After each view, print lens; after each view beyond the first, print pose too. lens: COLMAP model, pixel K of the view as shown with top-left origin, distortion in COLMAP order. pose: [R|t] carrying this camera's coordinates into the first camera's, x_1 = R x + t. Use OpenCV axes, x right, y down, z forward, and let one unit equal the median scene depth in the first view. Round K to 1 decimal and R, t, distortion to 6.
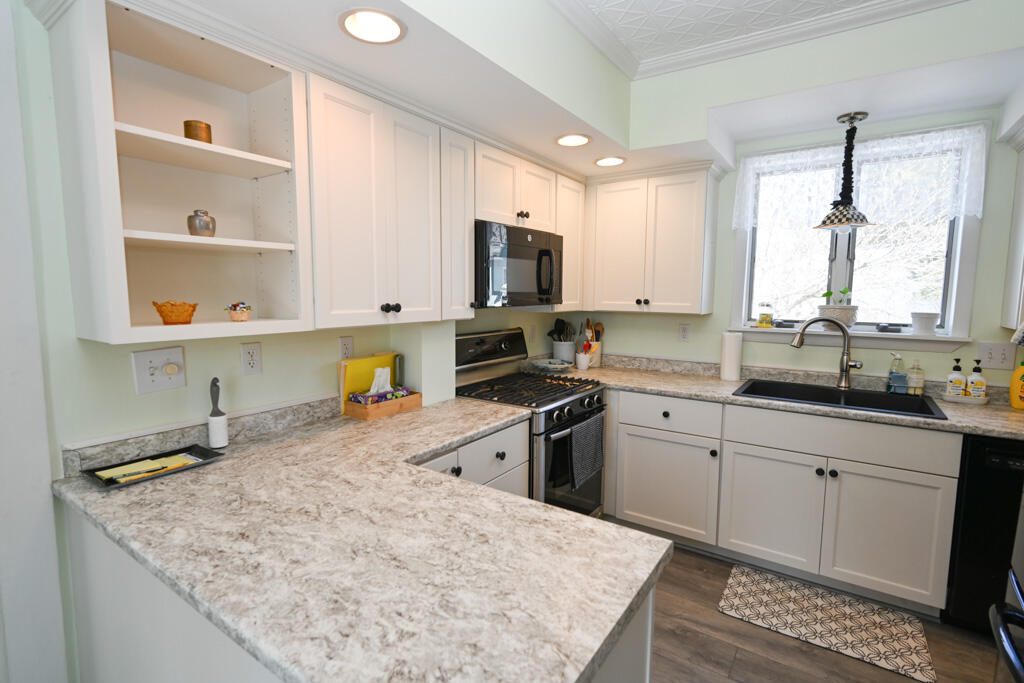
lens RADIAL K [[484.3, 0, 511.6], [0, 484.3, 339.5], [0, 0, 1]] dist [0.003385, -0.000696]
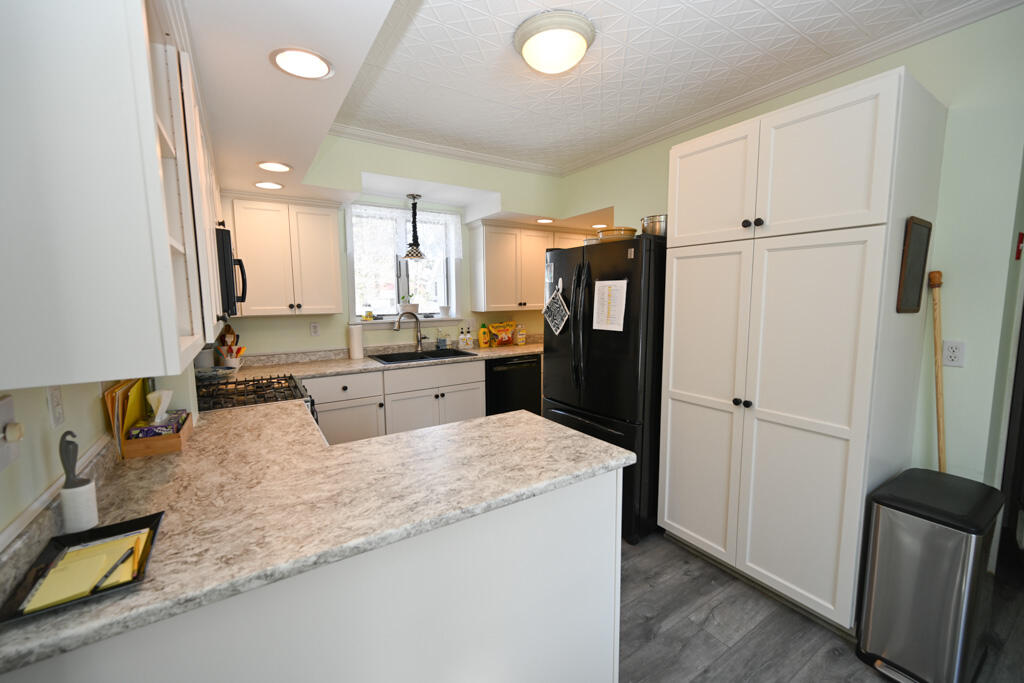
lens RADIAL K [[408.0, 0, 510.9], [0, 408.0, 343.6], [0, 0, 1]] dist [0.000334, 0.000402]
pose [[0.386566, -0.118251, 0.914649, -0.670456], [0.104790, 0.990955, 0.083828, -0.019564], [-0.916289, 0.063441, 0.395461, 0.150246]]
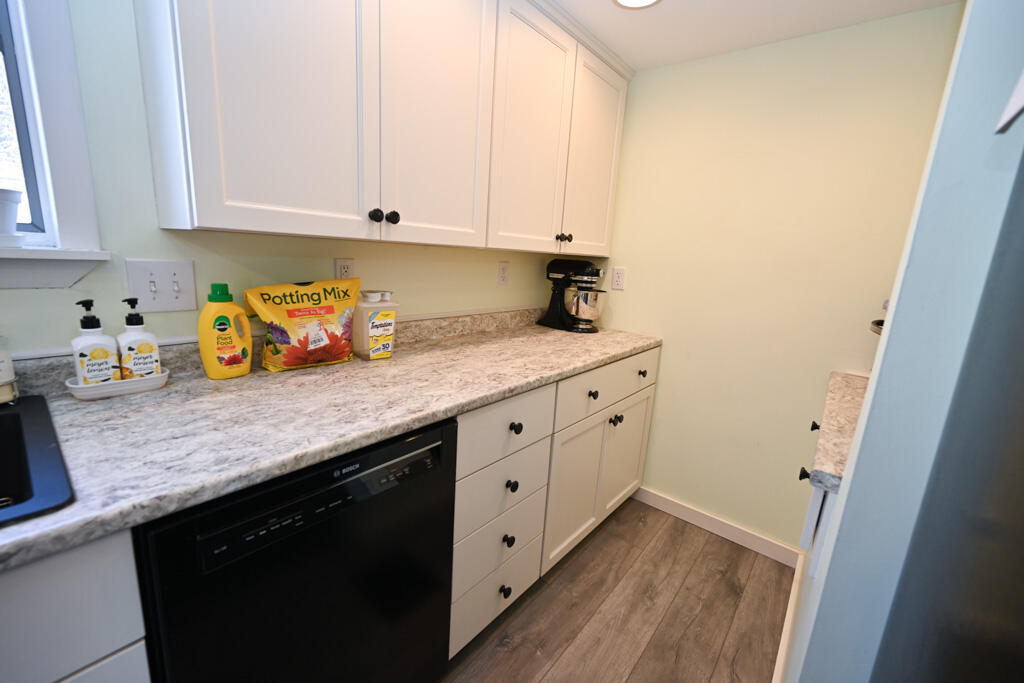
lens RADIAL K [[420.8, 0, 511.1], [0, 420.8, 341.8], [0, 0, 1]] dist [0.003351, 0.000405]
pose [[0.090581, -0.214937, 0.972418, 0.656717], [0.035447, 0.976509, 0.212539, 0.010054], [-0.995258, 0.015217, 0.096072, 0.665269]]
